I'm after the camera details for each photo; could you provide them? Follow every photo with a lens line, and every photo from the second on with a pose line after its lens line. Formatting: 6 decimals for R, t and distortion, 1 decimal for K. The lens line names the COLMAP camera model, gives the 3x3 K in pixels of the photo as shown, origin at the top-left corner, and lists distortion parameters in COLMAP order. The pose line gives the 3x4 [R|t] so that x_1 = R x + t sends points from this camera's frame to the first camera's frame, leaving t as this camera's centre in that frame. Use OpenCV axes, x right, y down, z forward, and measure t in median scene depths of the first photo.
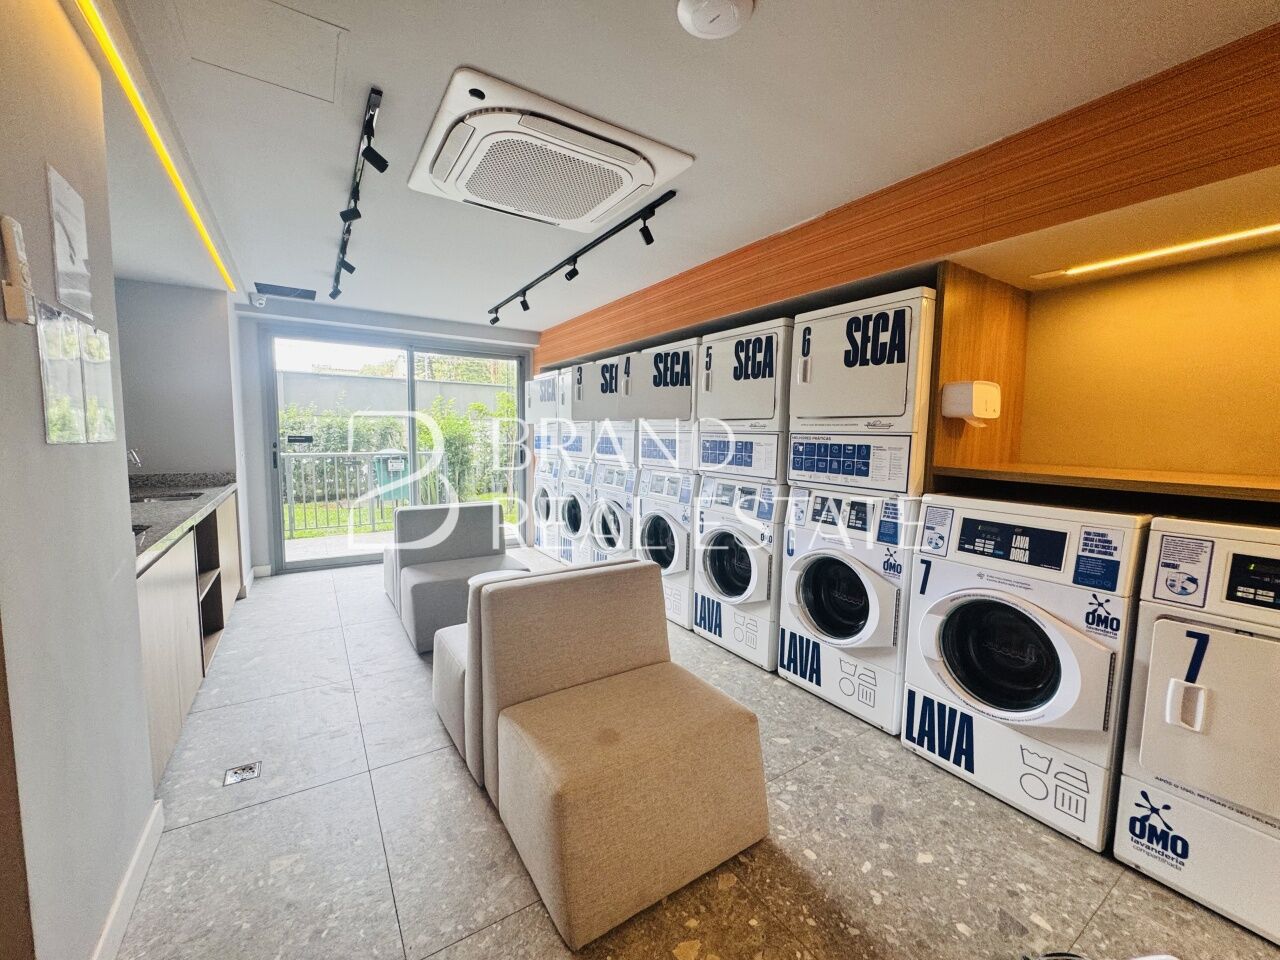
lens RADIAL K [[512.4, 0, 640.0], [0, 512.4, 480.0], [0, 0, 1]] dist [-0.000780, -0.000276]
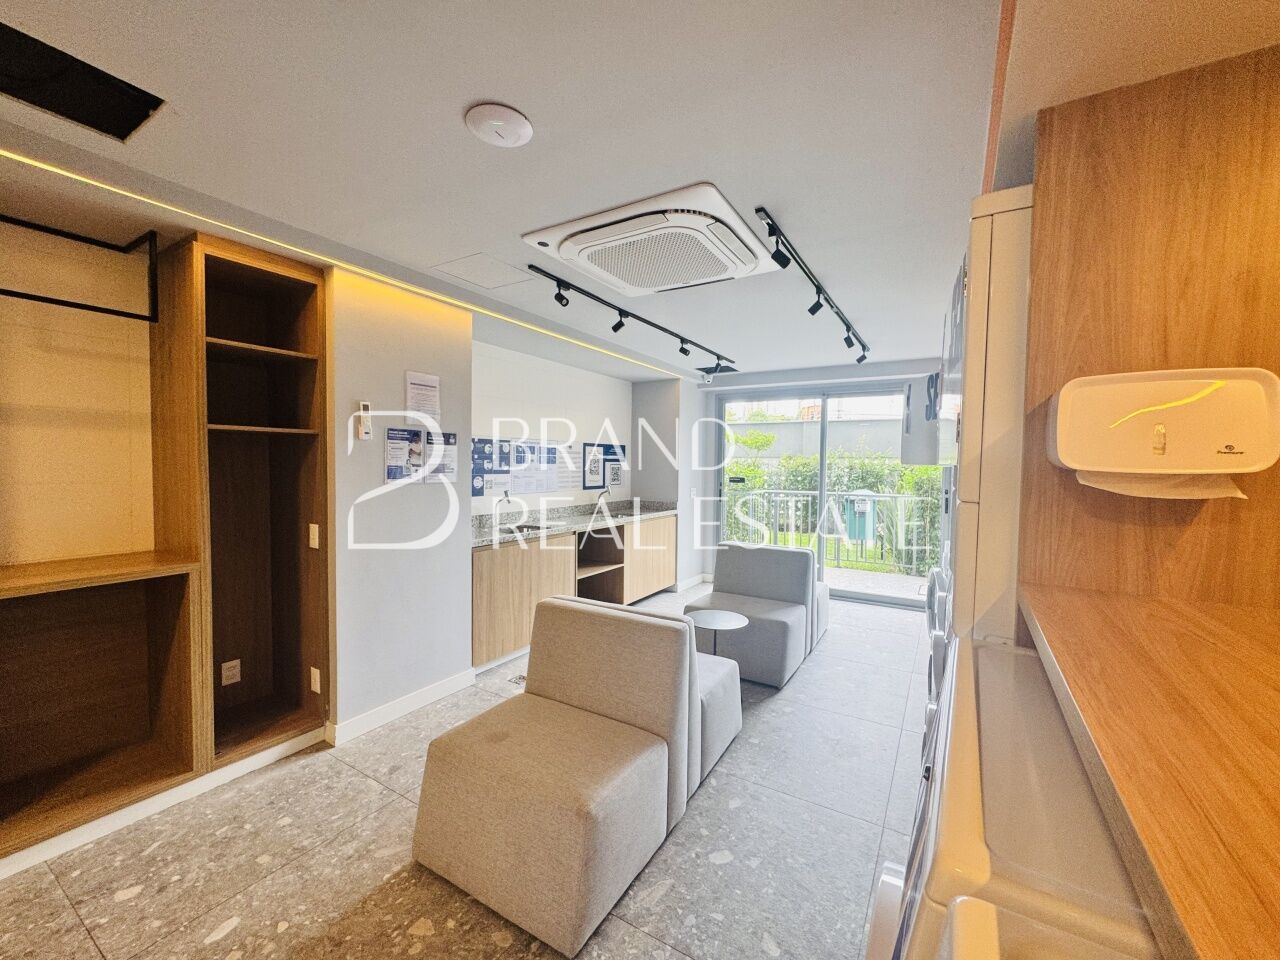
lens RADIAL K [[512.4, 0, 640.0], [0, 512.4, 480.0], [0, 0, 1]] dist [-0.000780, -0.000276]
pose [[0.435260, 0.023482, -0.899999, 0.981146], [-0.089434, 0.995843, -0.017269, -0.093712], [0.895852, 0.088007, 0.435550, 0.615360]]
